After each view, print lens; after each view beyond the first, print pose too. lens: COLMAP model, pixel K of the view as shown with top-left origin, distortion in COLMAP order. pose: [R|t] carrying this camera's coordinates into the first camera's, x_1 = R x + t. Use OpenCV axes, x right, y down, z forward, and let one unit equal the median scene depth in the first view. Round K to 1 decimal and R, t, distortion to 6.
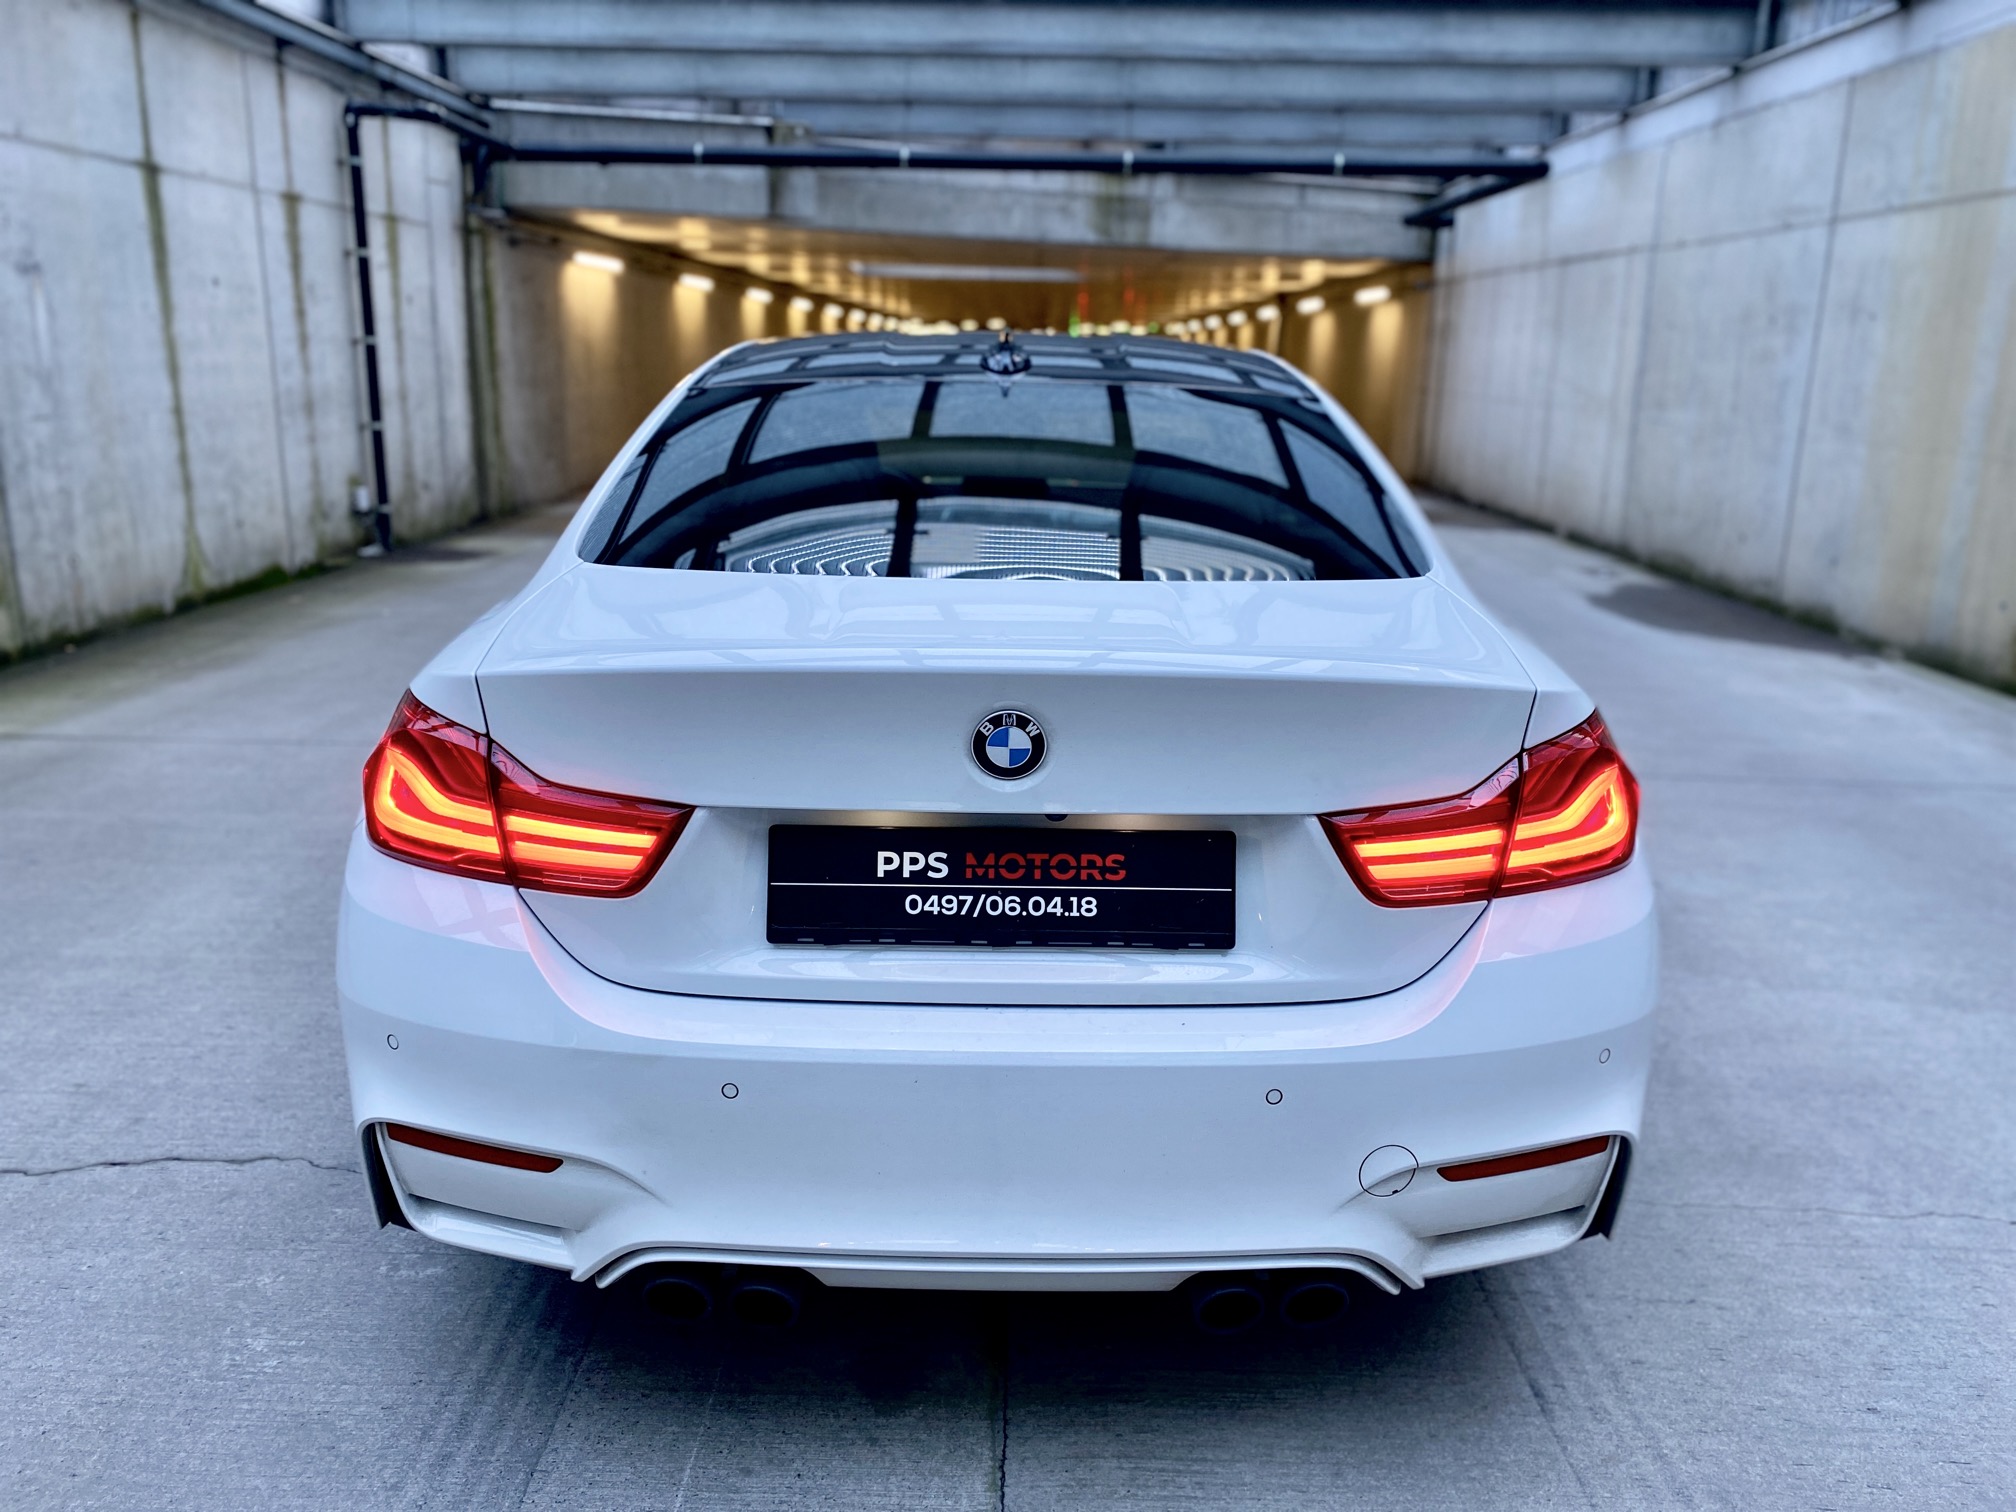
lens RADIAL K [[1512.5, 0, 1018.0], [0, 1512.5, 736.4], [0, 0, 1]] dist [0.027110, -0.027535]
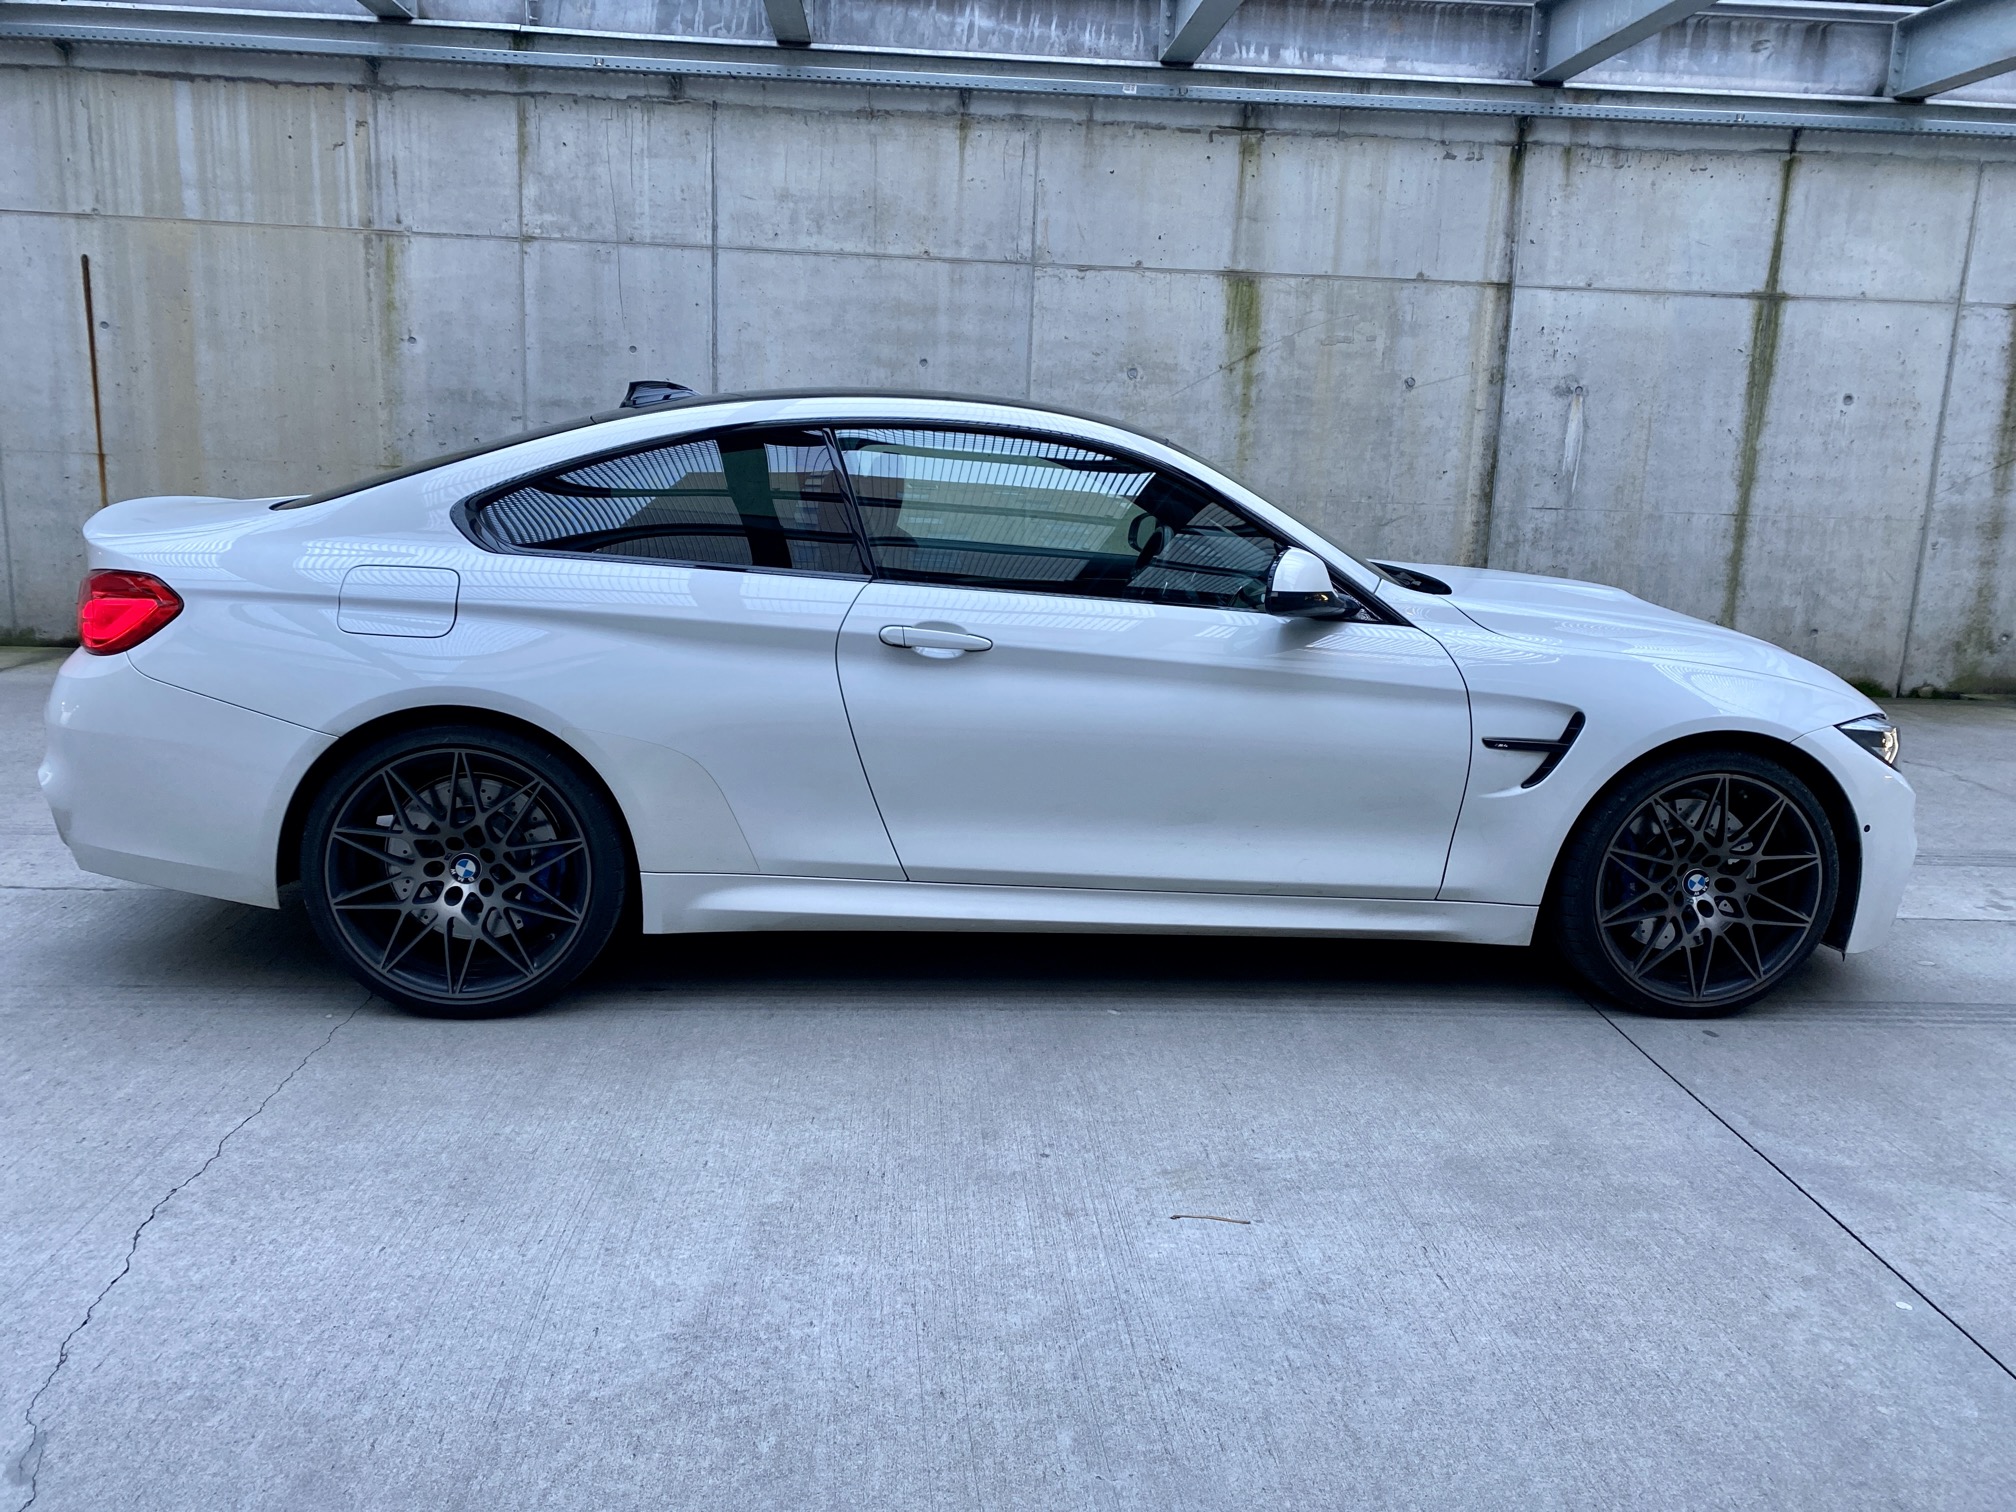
lens RADIAL K [[1512.5, 0, 1018.0], [0, 1512.5, 736.4], [0, 0, 1]] dist [0.027110, -0.027535]
pose [[0.103980, 0.179393, -0.978267, 0.465519], [-0.272043, 0.951219, 0.145518, -0.077710], [0.956651, 0.250999, 0.147710, 0.368120]]
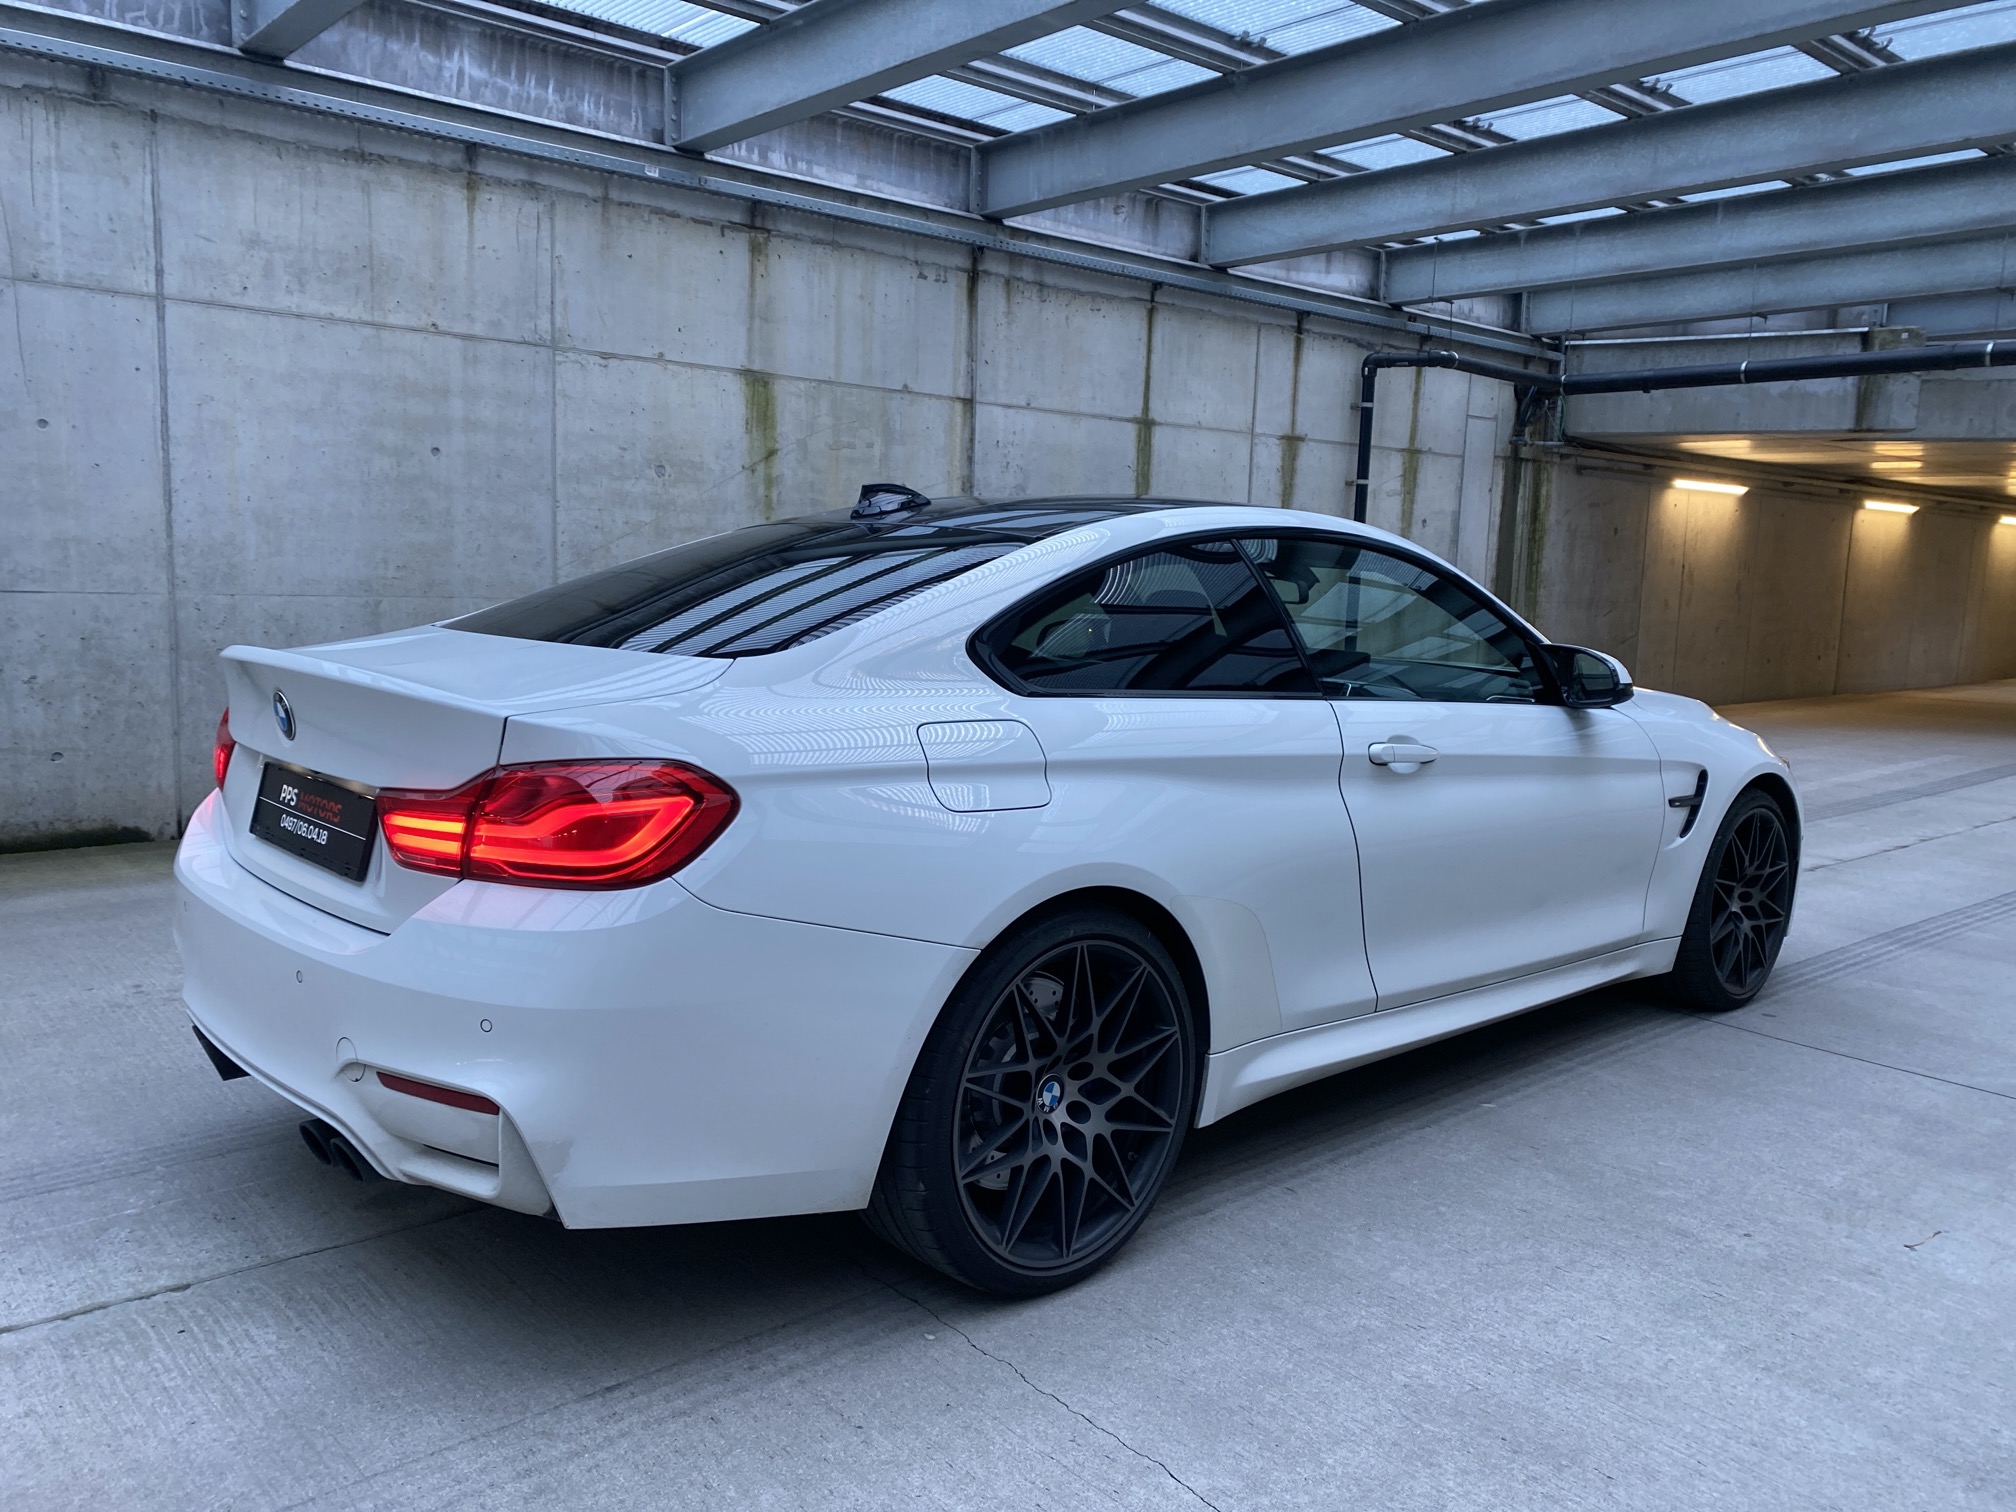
lens RADIAL K [[1519.8, 0, 1008.0], [0, 1519.8, 756.0], [0, 0, 1]] dist [0.007799, 0.000764]
pose [[0.674993, 0.091327, -0.732150, 0.295585], [-0.192856, 0.979651, -0.055601, -0.001932], [0.712173, 0.178729, 0.678871, 0.086220]]
